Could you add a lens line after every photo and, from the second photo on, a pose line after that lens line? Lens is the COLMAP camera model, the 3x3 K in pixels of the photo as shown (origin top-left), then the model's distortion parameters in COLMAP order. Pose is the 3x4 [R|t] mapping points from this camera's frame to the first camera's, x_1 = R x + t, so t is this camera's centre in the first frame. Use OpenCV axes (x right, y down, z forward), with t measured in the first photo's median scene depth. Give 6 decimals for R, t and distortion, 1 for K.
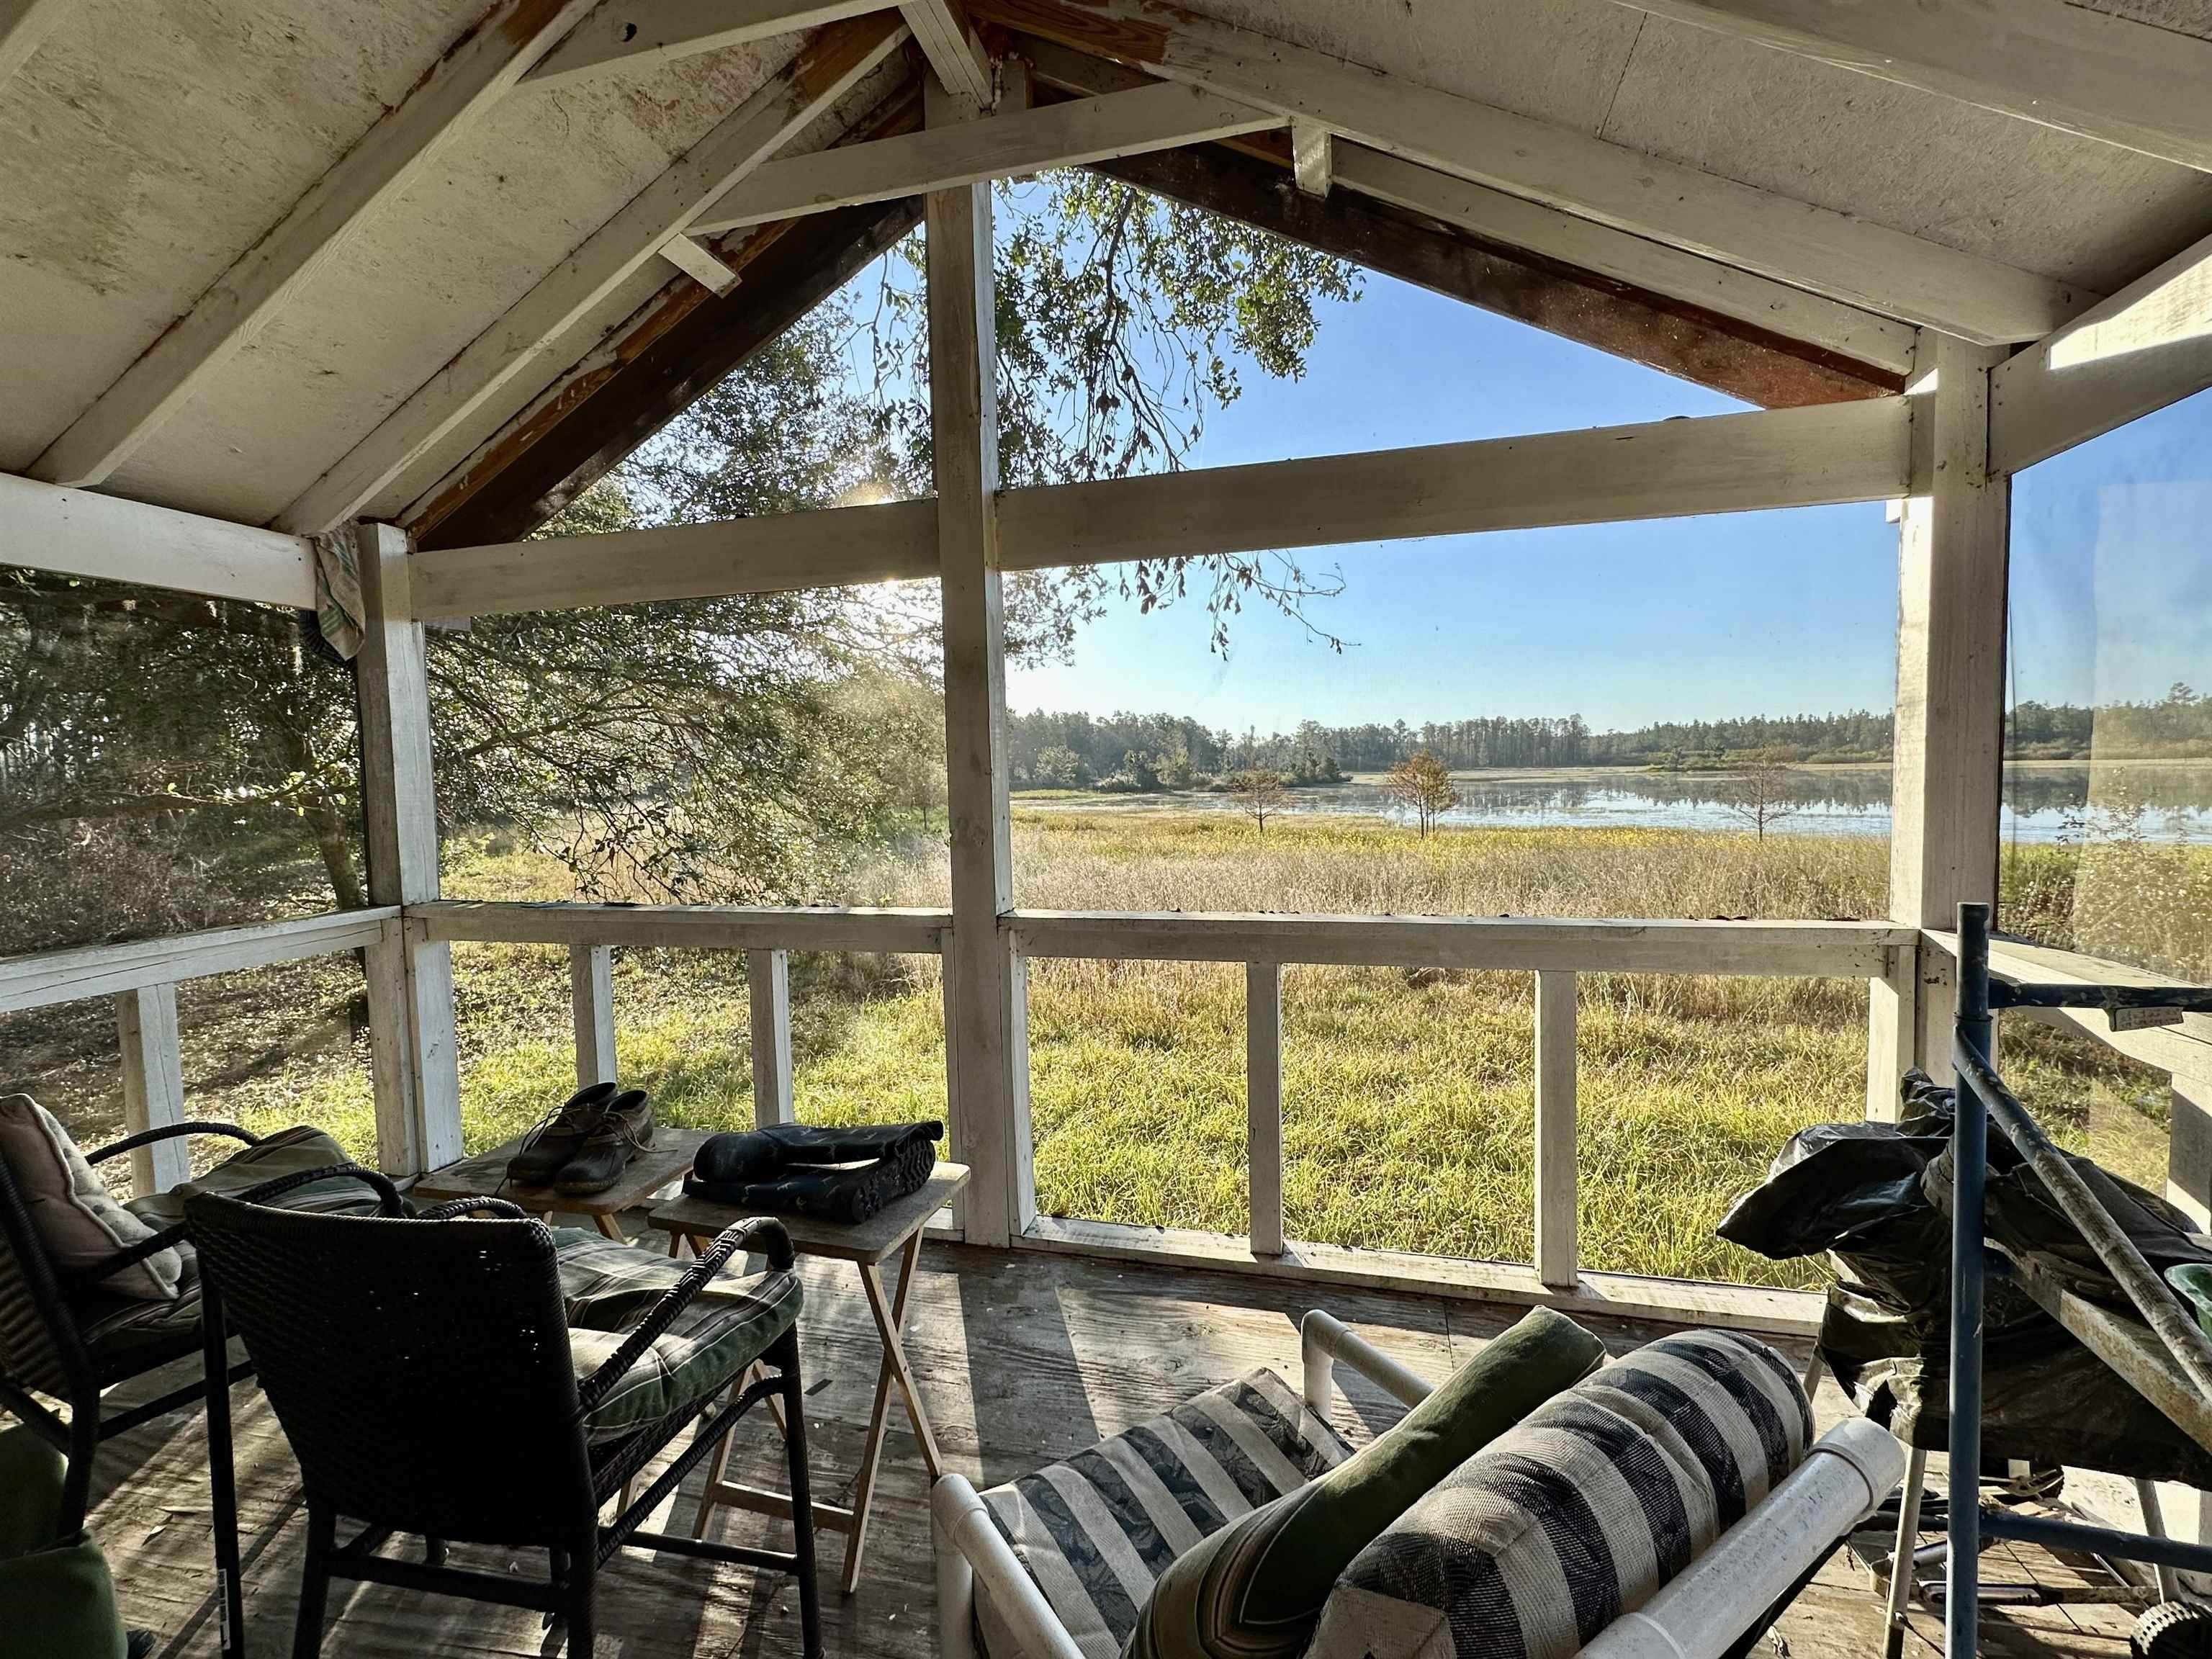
lens RADIAL K [[981.3, 0, 1106.0], [0, 981.3, 829.5], [0, 0, 1]] dist [-0.002467, 0.001090]
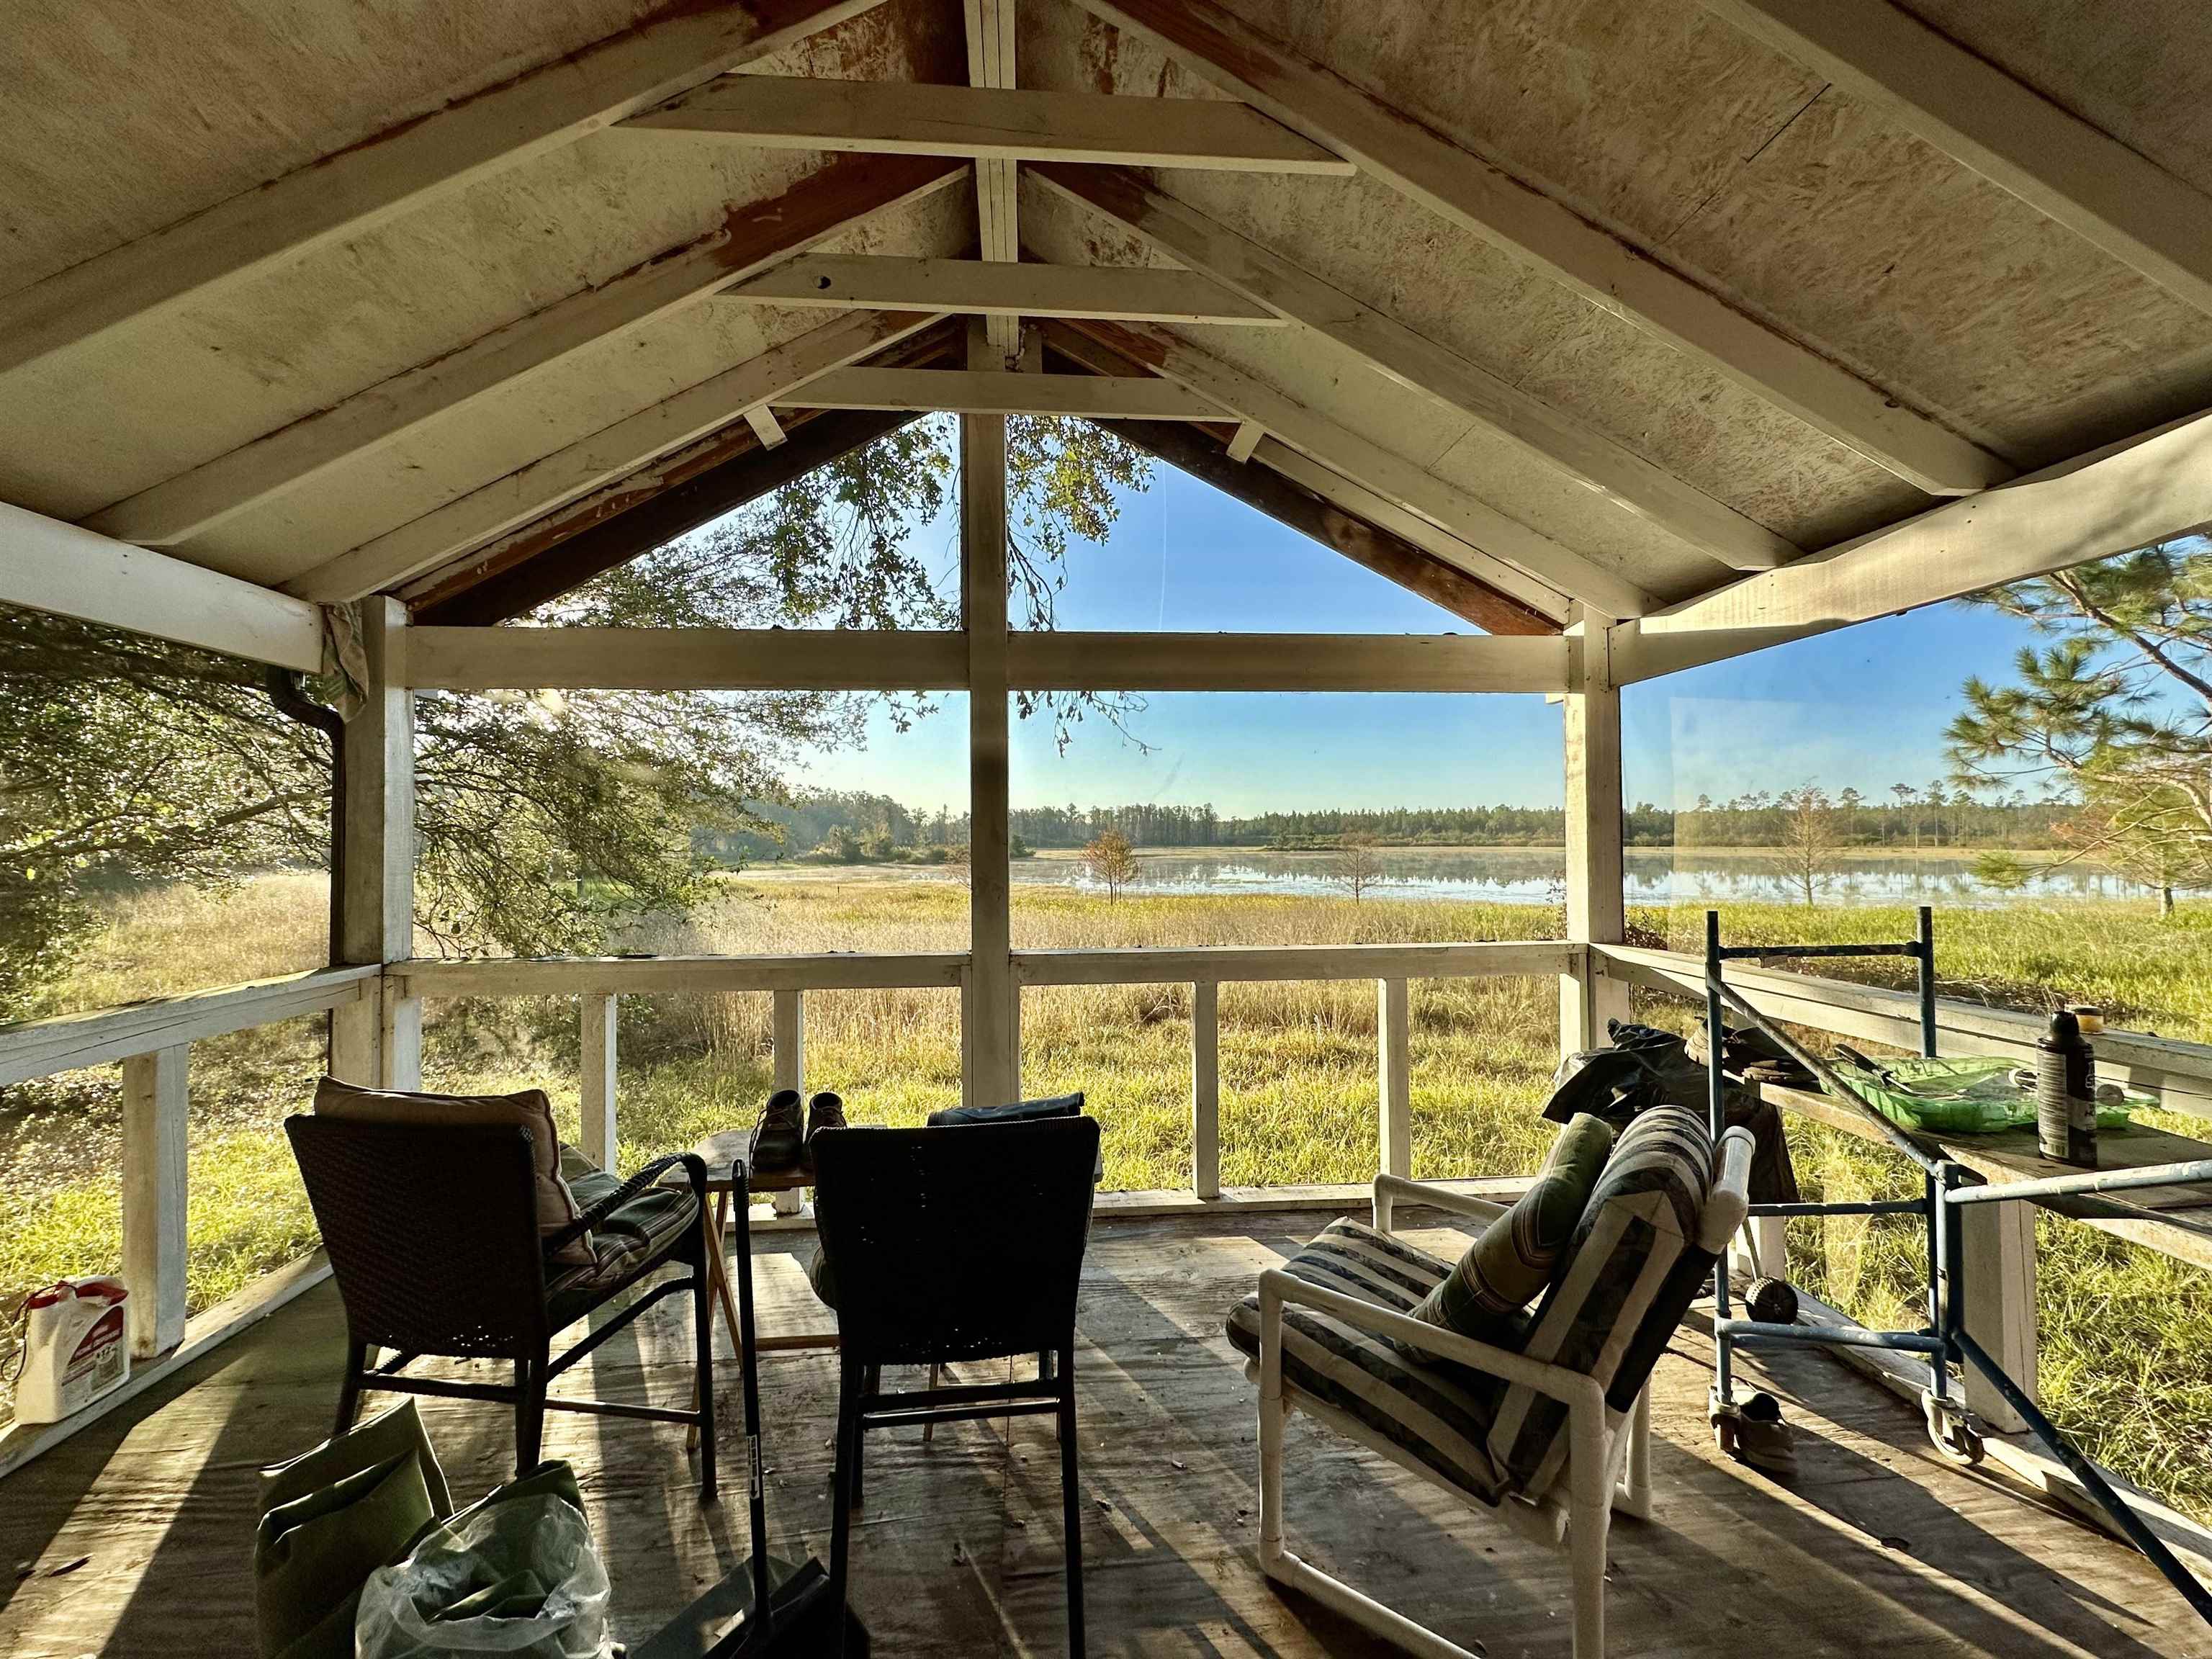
lens RADIAL K [[881.7, 0, 1111.7], [0, 881.7, 823.9], [0, 0, 1]] dist [0.001177, -0.000088]
pose [[0.943296, 0.023270, 0.331136, -0.358414], [0.004766, 0.996488, -0.083603, 0.014918], [-0.331918, 0.080440, 0.939872, -0.141692]]
